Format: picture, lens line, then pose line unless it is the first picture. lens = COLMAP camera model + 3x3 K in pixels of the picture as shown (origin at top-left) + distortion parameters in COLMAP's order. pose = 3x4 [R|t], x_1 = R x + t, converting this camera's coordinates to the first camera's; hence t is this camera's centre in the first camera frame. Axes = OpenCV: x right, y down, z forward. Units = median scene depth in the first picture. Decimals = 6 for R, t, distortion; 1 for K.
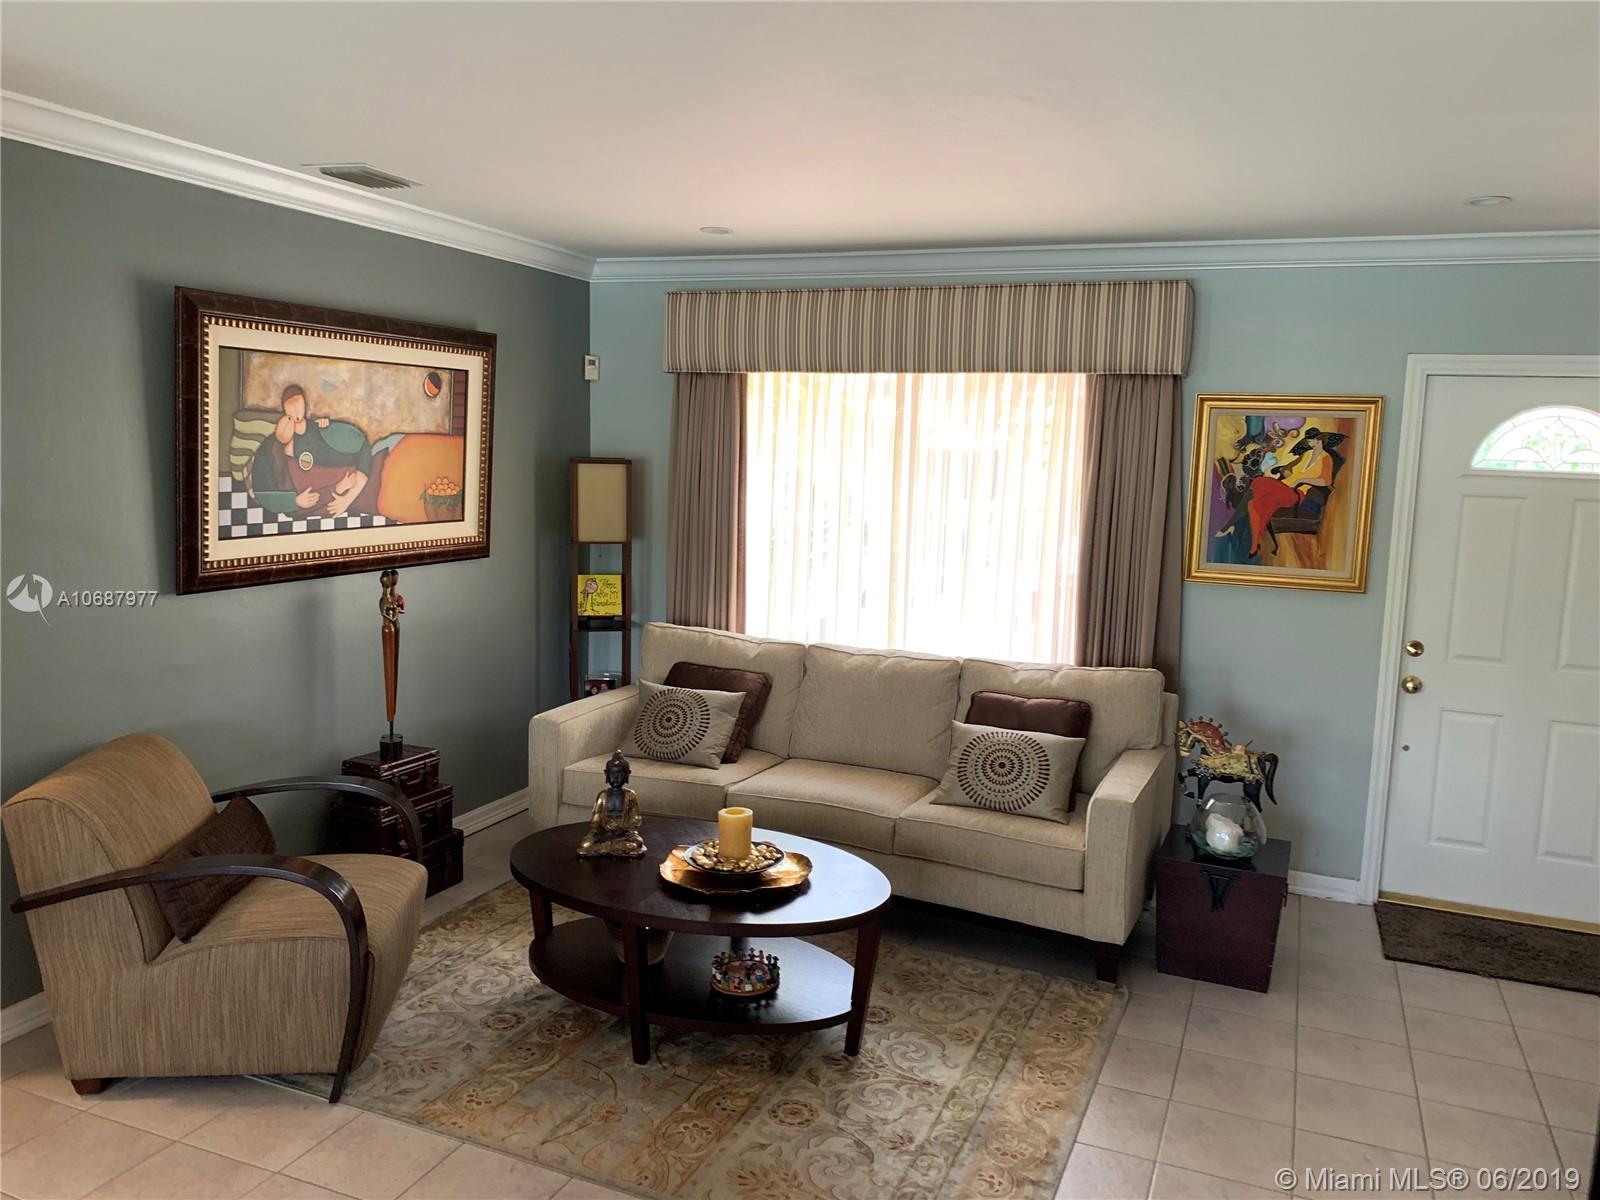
lens RADIAL K [[1219.2, 0, 811.3], [0, 1219.2, 604.1], [0, 0, 1]] dist [0.061598, -0.078212]
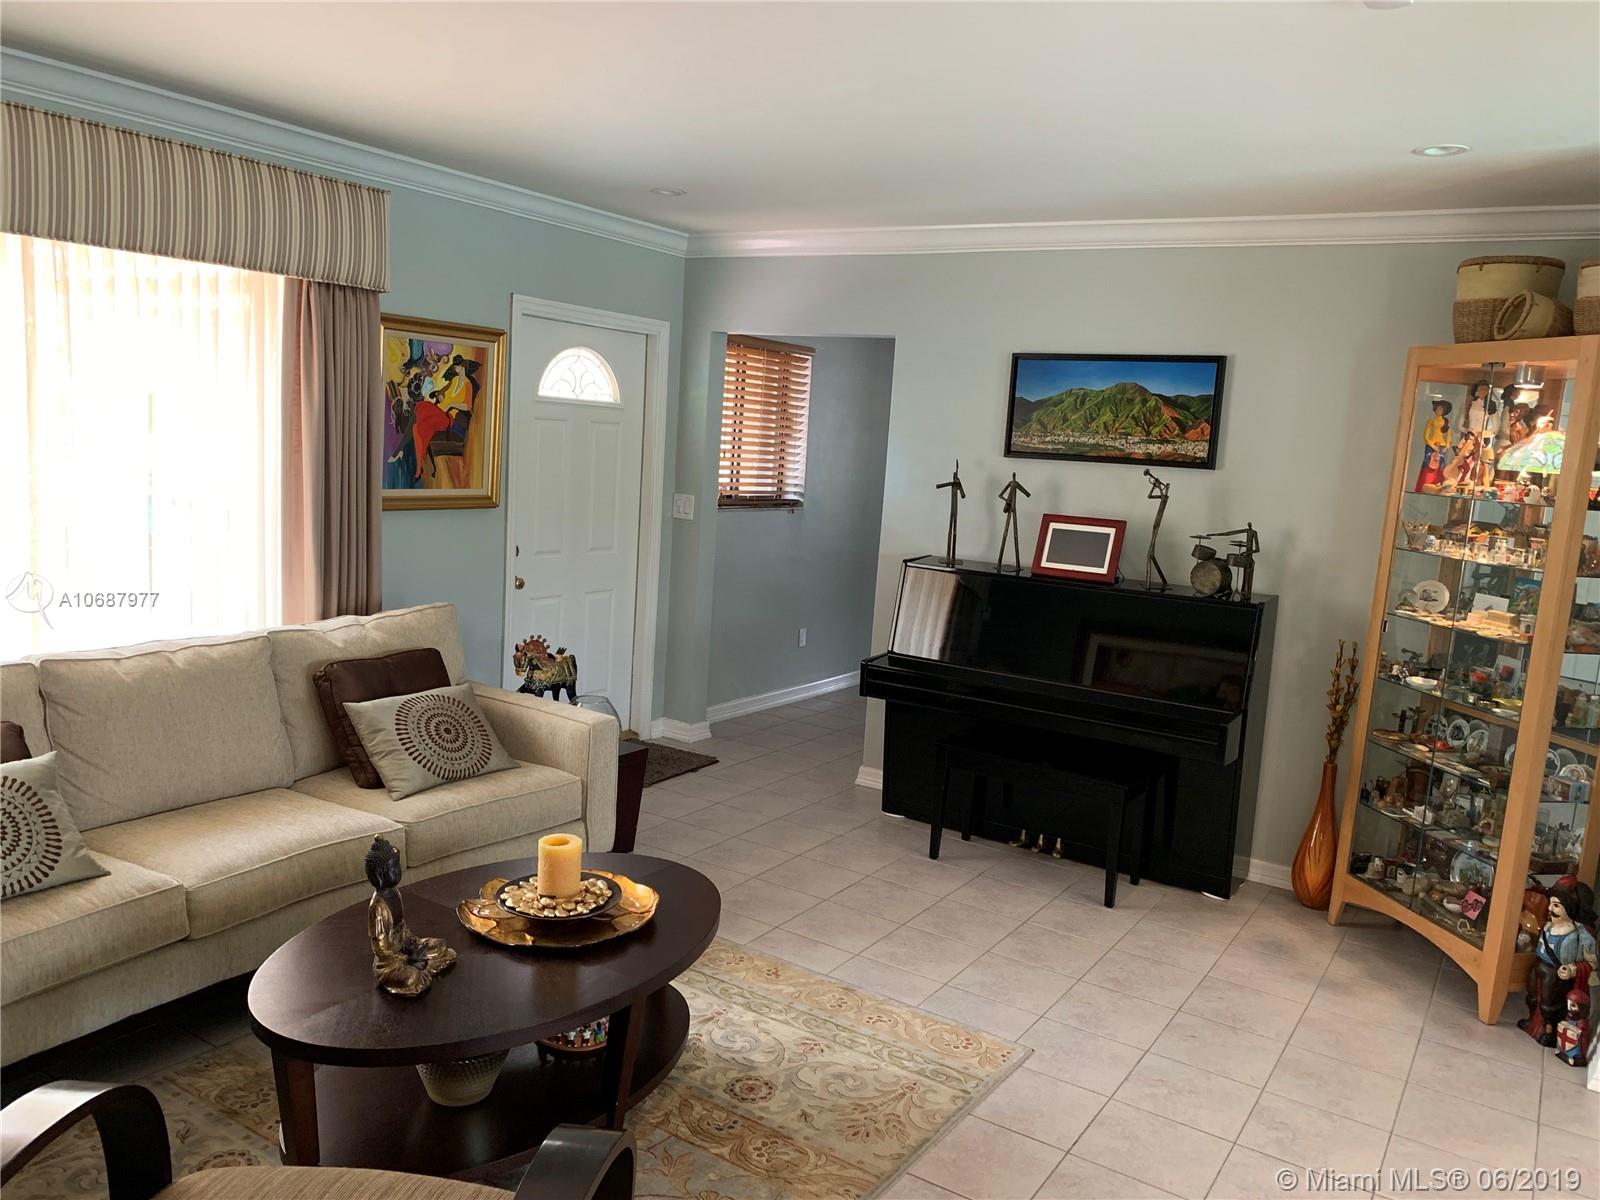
lens RADIAL K [[1219.2, 0, 811.3], [0, 1219.2, 604.1], [0, 0, 1]] dist [0.061598, -0.078212]
pose [[0.174739, -0.161925, 0.971209, -0.589612], [0.071336, 0.985874, 0.151535, -0.069359], [-0.982027, 0.042803, 0.183822, 0.510107]]
